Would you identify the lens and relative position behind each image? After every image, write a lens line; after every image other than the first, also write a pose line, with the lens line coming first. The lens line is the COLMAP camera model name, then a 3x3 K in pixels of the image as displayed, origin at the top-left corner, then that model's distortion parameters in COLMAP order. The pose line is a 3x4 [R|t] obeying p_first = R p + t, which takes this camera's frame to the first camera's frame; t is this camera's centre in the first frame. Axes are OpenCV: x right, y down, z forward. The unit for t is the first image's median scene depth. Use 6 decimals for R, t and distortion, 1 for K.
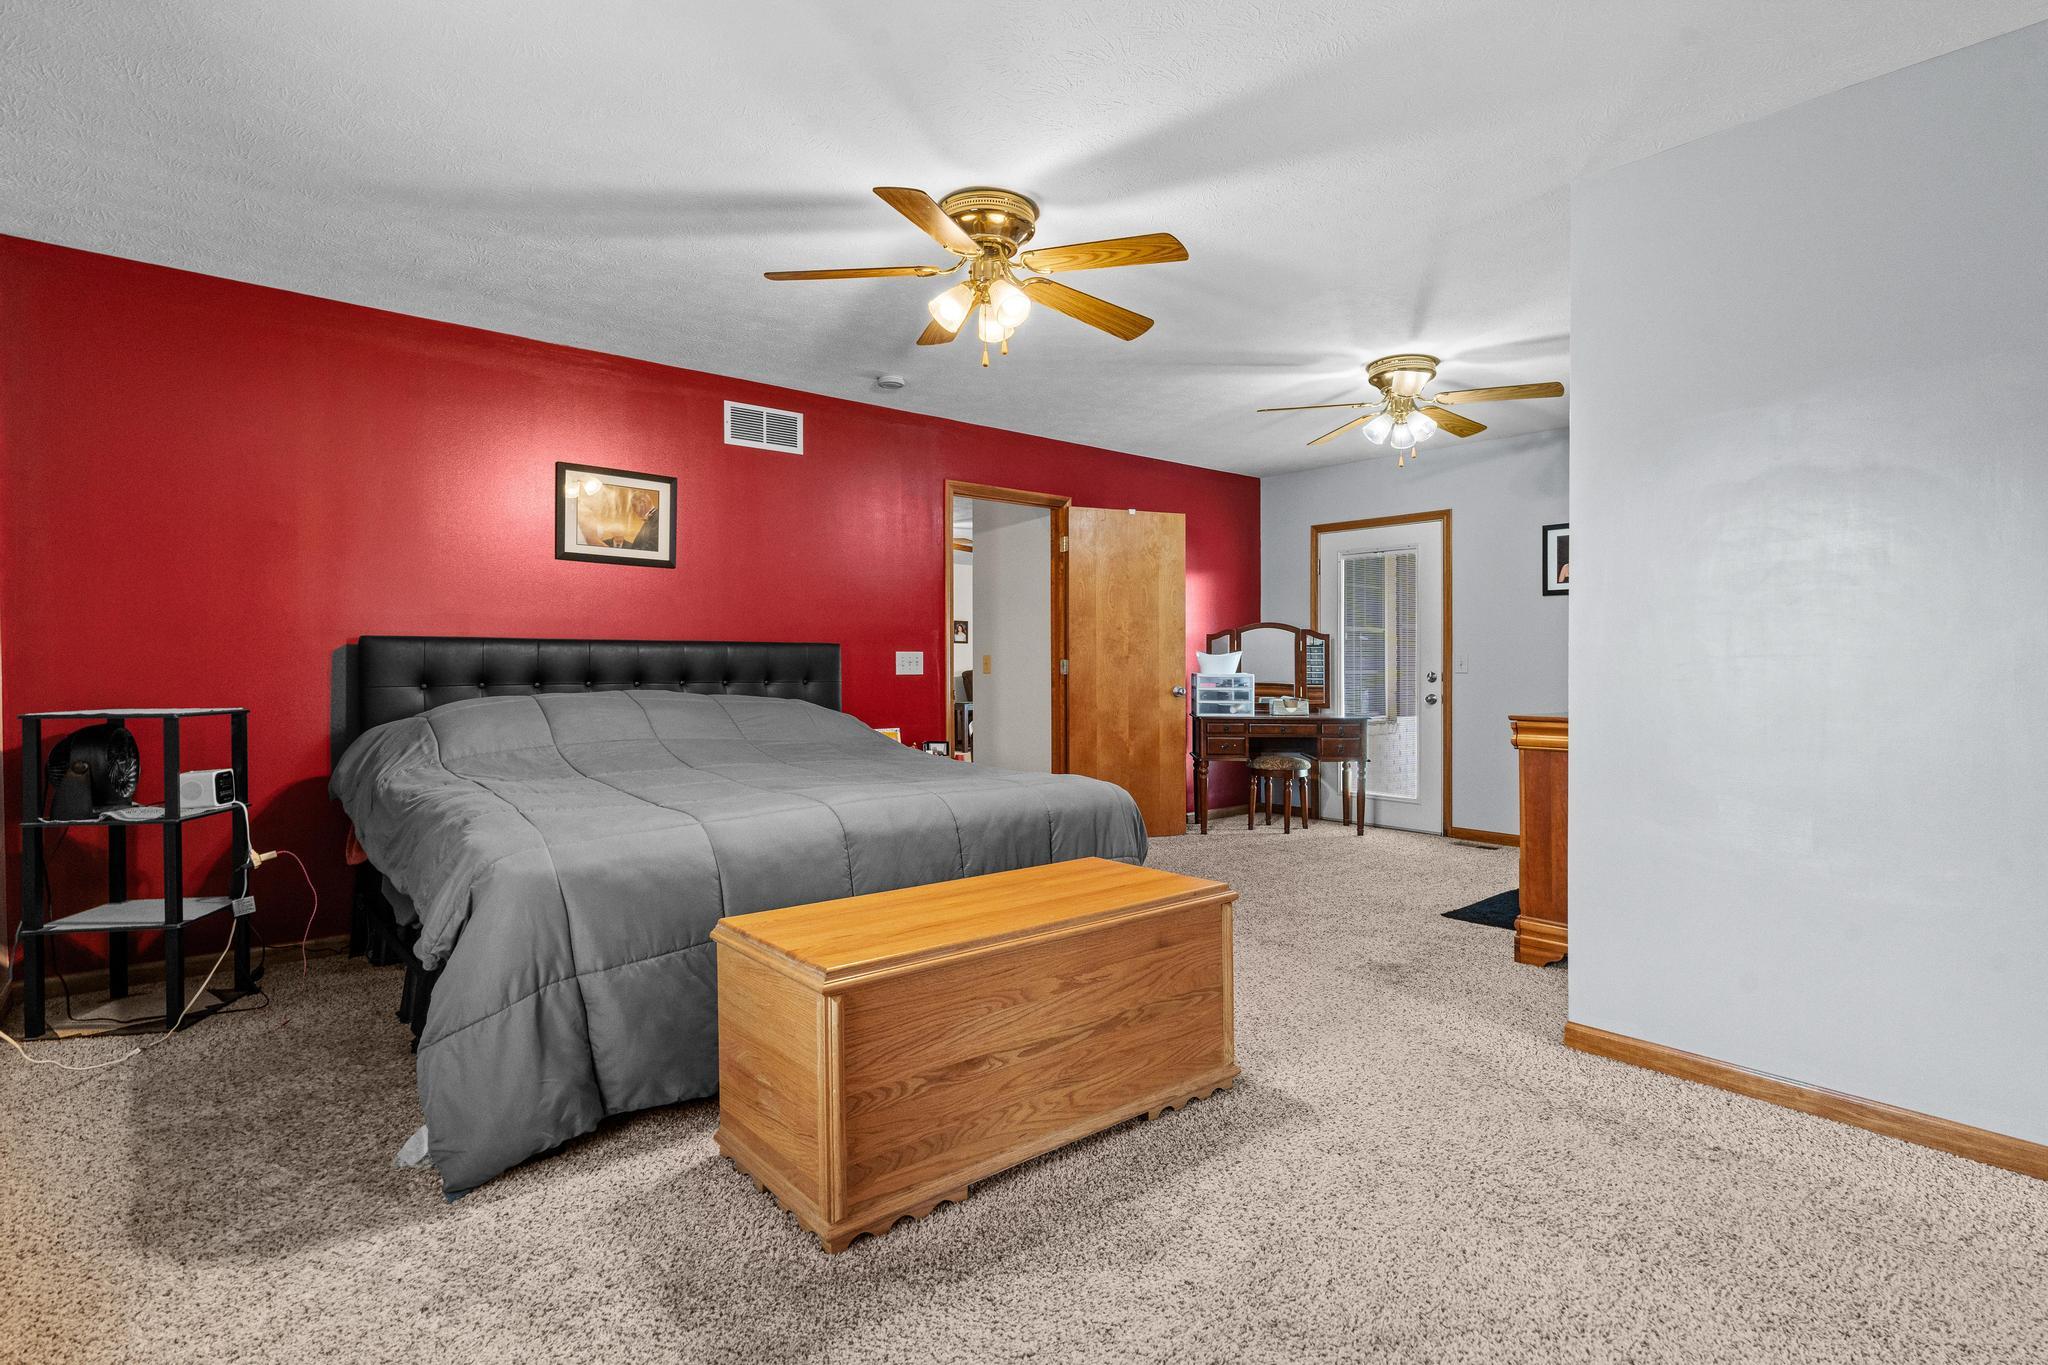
lens RADIAL K [[1013.5, 0, 1029.7], [0, 1013.5, 655.7], [0, 0, 1]] dist [-0.004182, -0.000532]
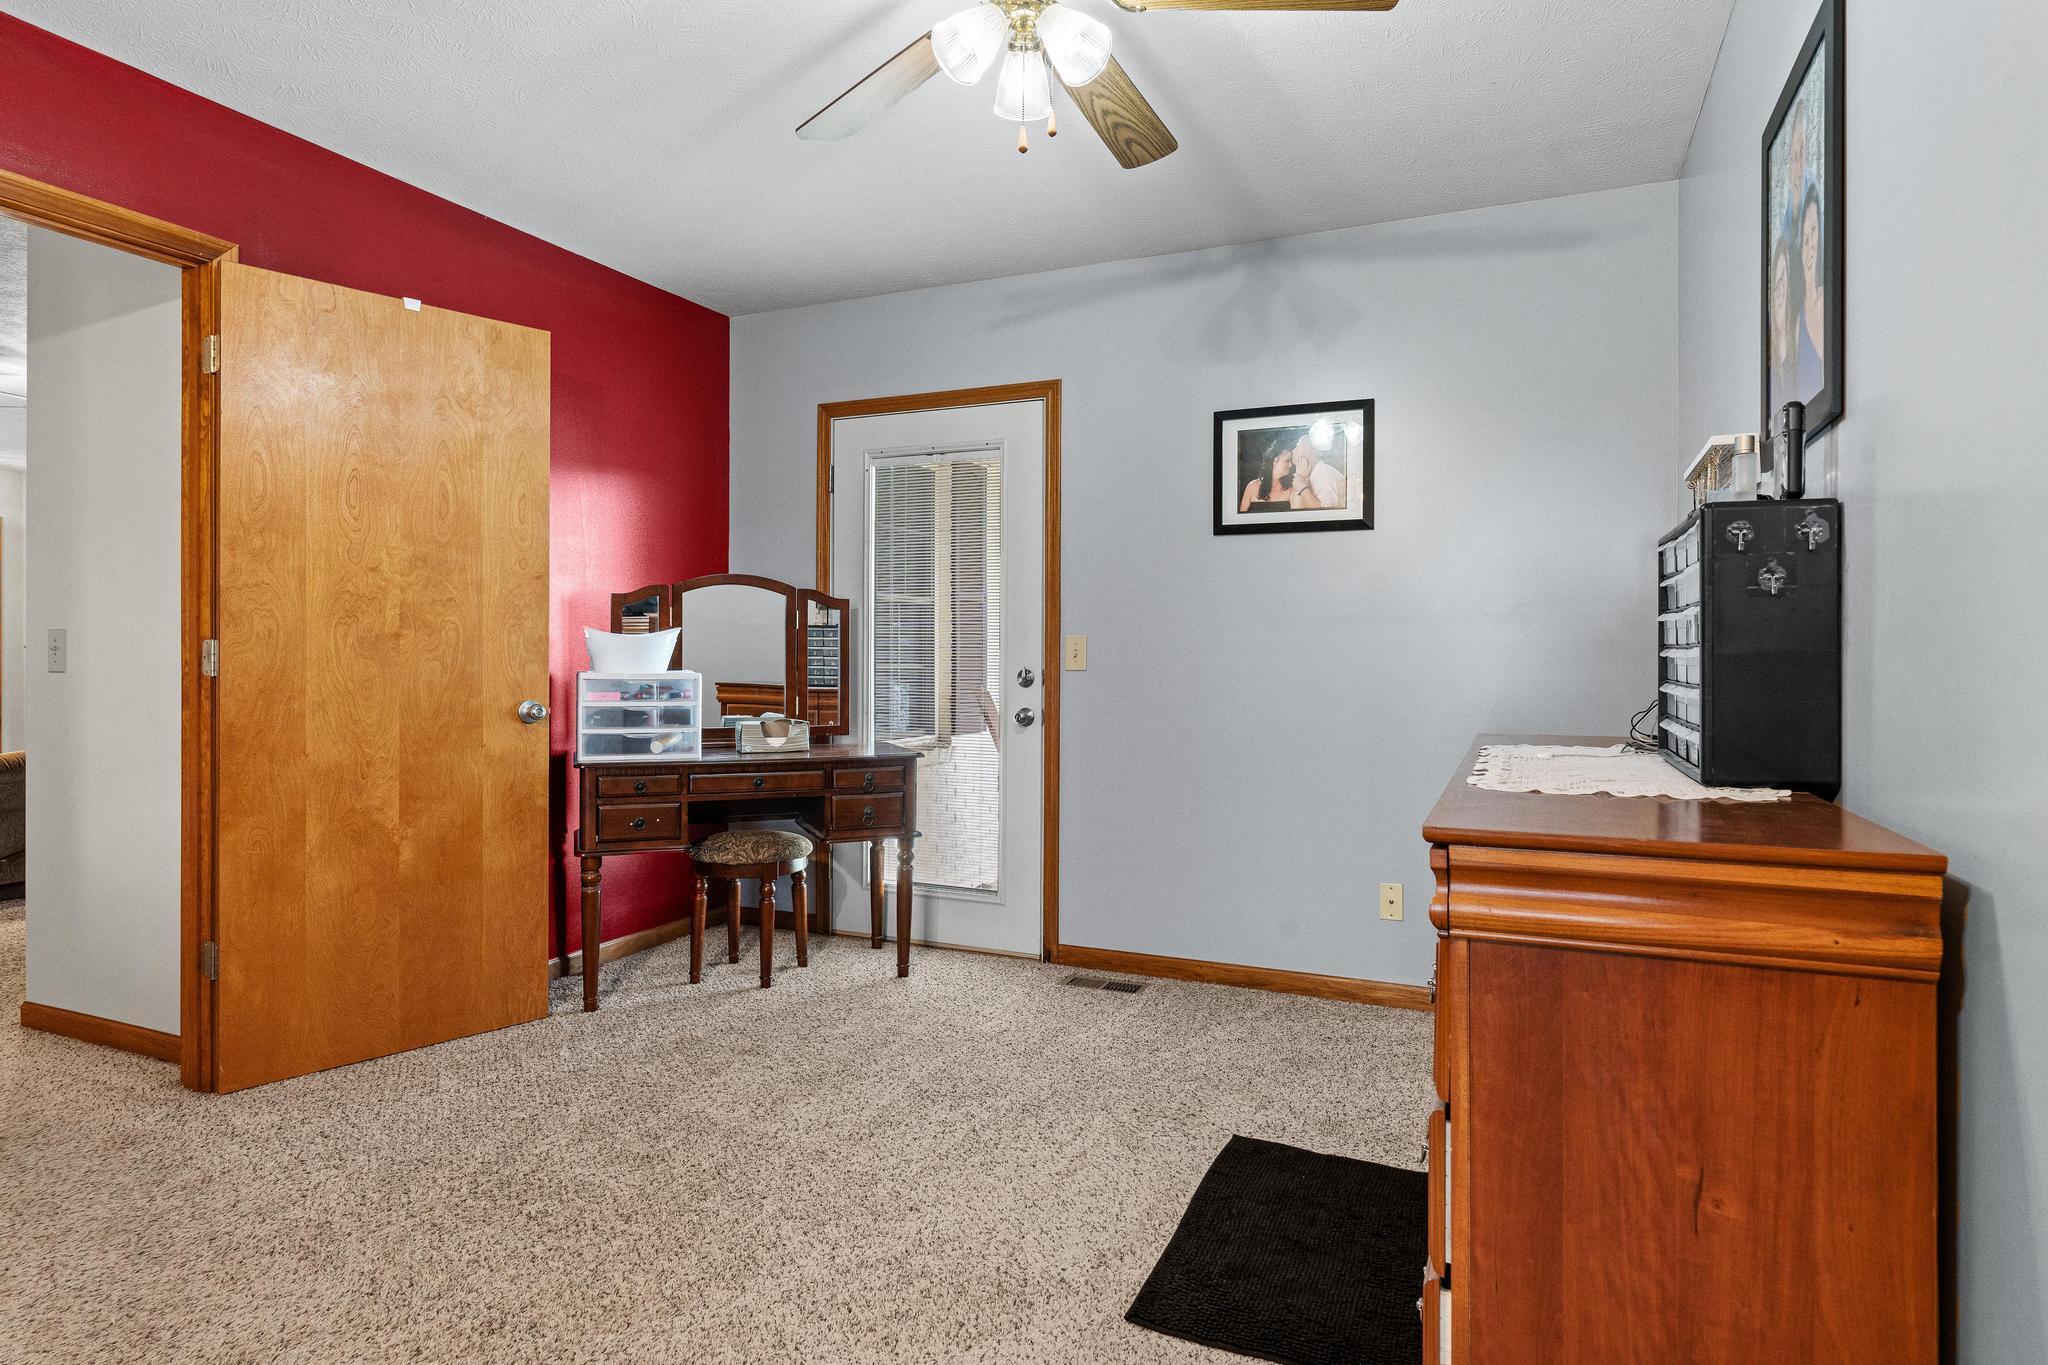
lens RADIAL K [[1101.7, 0, 1025.4], [0, 1101.7, 665.6], [0, 0, 1]] dist [-0.005357, -0.000138]
pose [[0.903932, -0.000564, 0.427676, 0.133487], [-0.007468, 0.999826, 0.017104, 0.003877], [-0.427611, -0.018655, 0.903770, 0.440858]]
